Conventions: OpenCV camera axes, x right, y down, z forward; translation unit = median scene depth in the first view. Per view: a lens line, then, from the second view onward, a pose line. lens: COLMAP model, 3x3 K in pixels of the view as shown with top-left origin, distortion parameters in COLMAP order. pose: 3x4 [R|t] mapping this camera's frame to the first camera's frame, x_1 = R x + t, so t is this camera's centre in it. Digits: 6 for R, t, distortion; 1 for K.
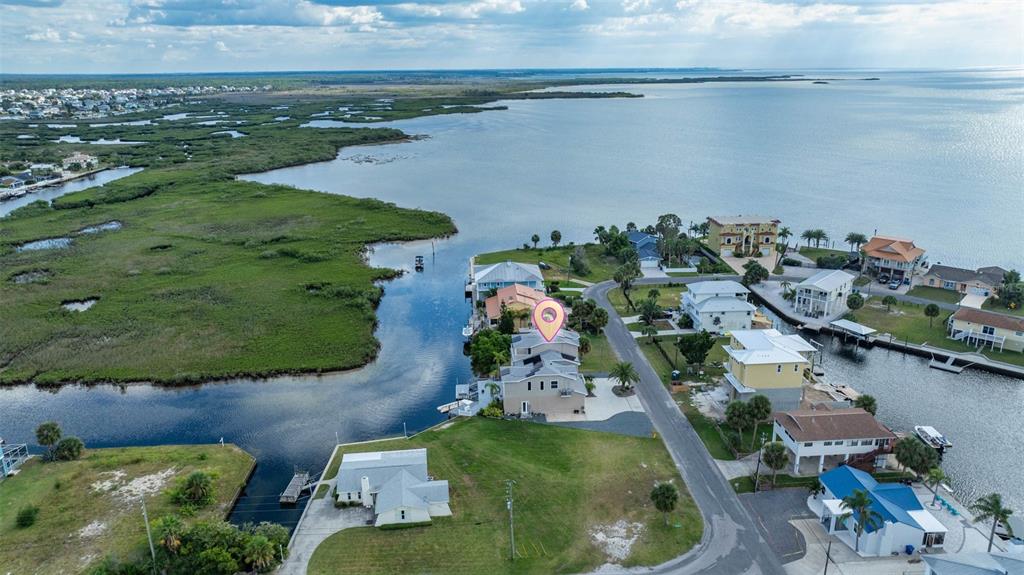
lens RADIAL K [[715.9, 0, 512.0], [0, 715.9, 287.5], [0, 0, 1]] dist [-0.008487, -0.001365]
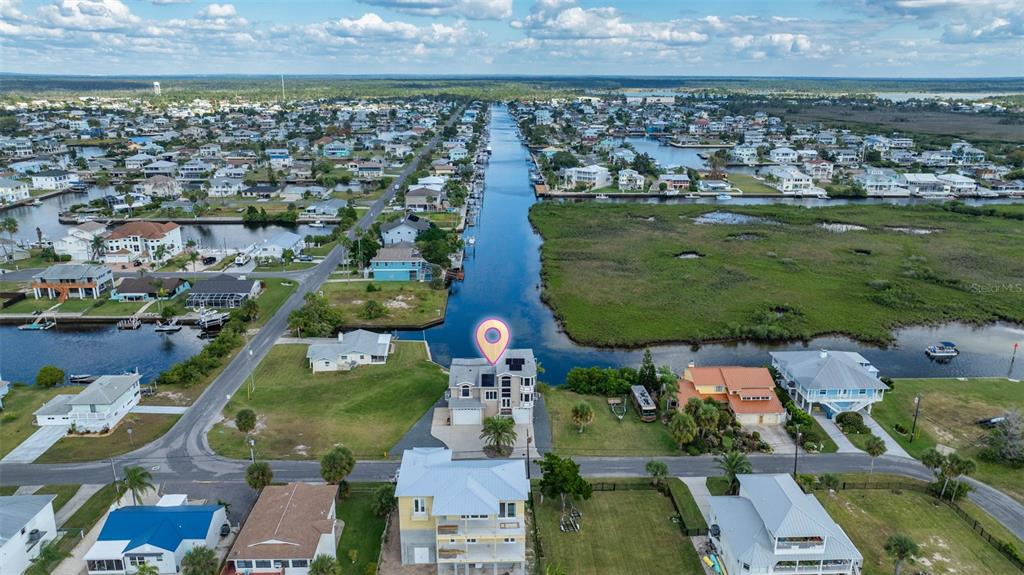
lens RADIAL K [[715.9, 0, 512.0], [0, 715.9, 287.5], [0, 0, 1]] dist [-0.008487, -0.001365]
pose [[-0.044255, 0.288265, -0.956527, 1.069831], [-0.295605, 0.910812, 0.288164, -0.331294], [0.954285, 0.295507, 0.044905, 1.081015]]
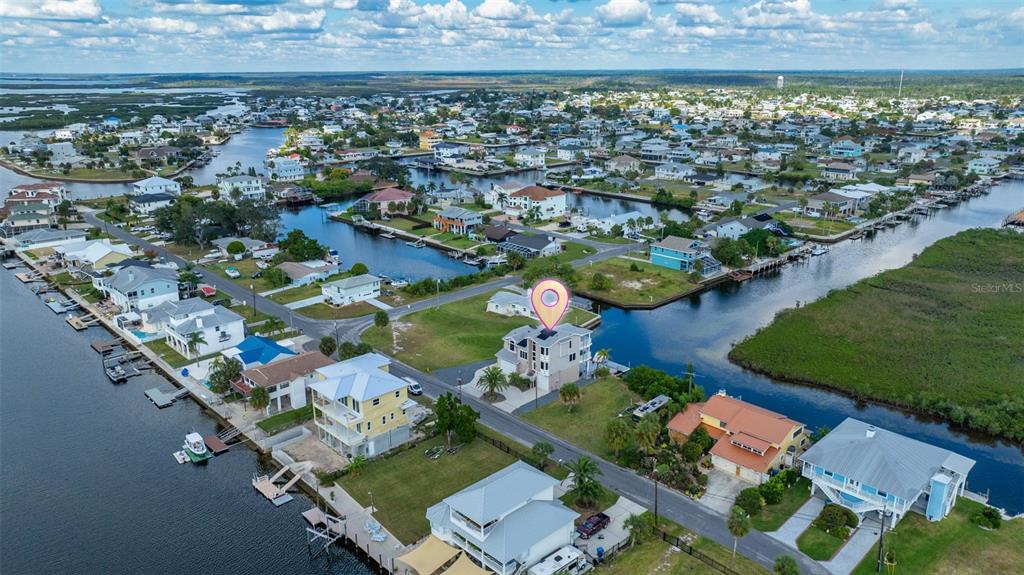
lens RADIAL K [[715.9, 0, 512.0], [0, 715.9, 287.5], [0, 0, 1]] dist [-0.008487, -0.001365]
pose [[-0.767437, 0.191784, -0.611767, 0.827165], [-0.184256, 0.847976, 0.496977, -0.555212], [0.614076, 0.494120, -0.615431, 1.810409]]
